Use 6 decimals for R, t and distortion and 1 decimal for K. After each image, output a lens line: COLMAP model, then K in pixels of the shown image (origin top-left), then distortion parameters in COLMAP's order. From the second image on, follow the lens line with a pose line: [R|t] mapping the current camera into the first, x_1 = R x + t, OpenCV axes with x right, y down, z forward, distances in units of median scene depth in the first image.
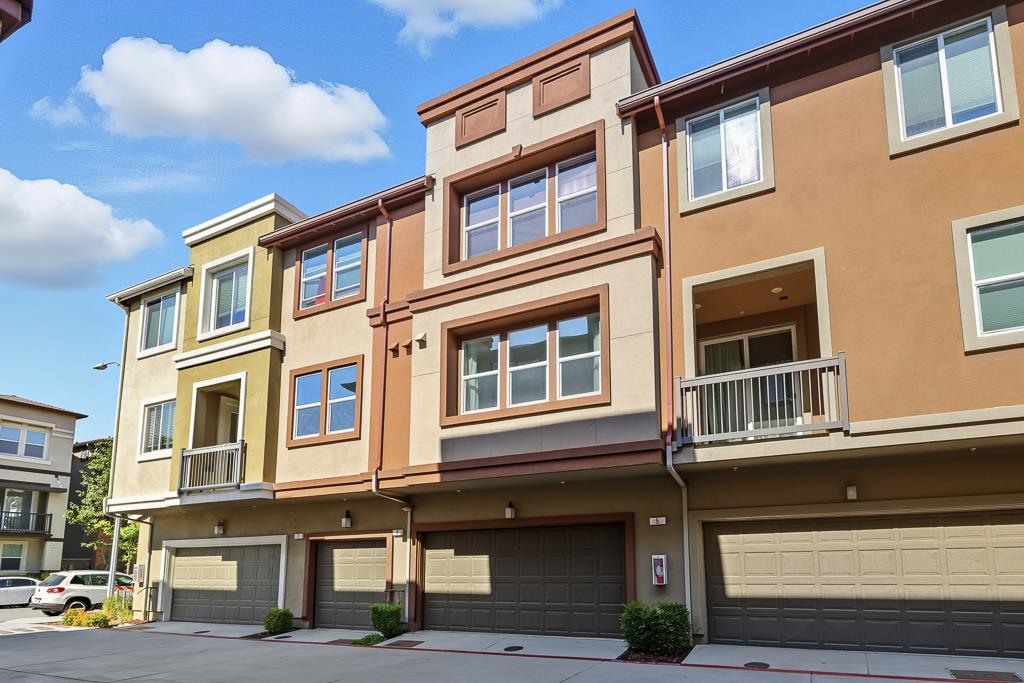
lens RADIAL K [[1020.8, 0, 513.3], [0, 1020.8, 347.7], [0, 0, 1]] dist [-0.005050, 0.000000]
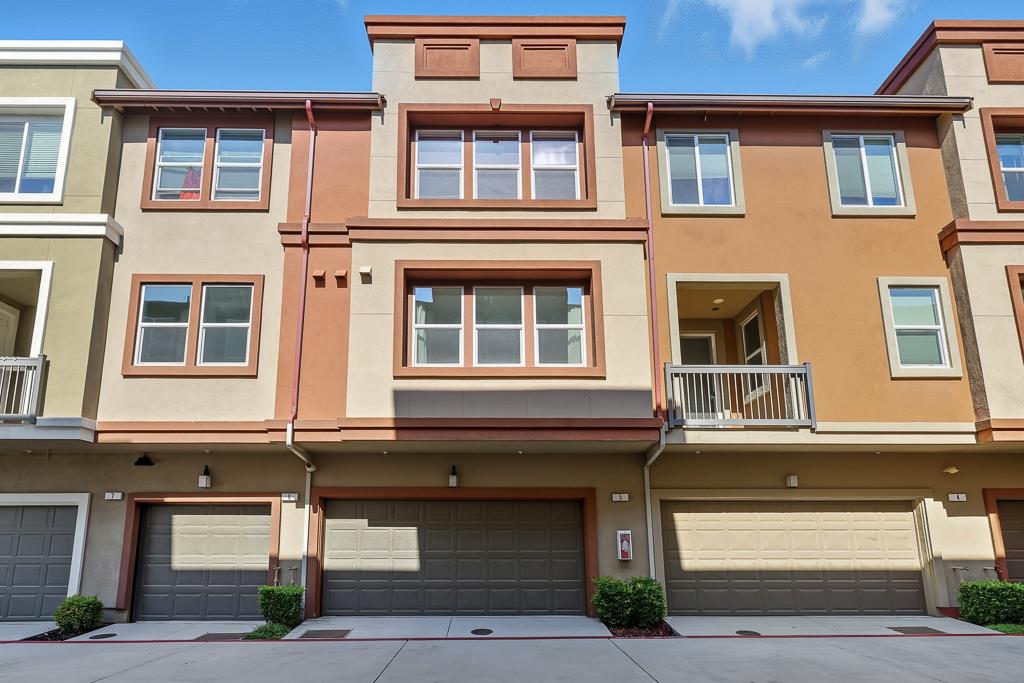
lens RADIAL K [[820.9, 0, 511.1], [0, 820.9, 332.9], [0, 0, 1]] dist [-0.009636, 0.010660]
pose [[0.731215, 0.176657, 0.658875, -0.467927], [-0.150522, 0.983862, -0.096743, 0.094056], [-0.665333, -0.028435, 0.746005, 0.418013]]
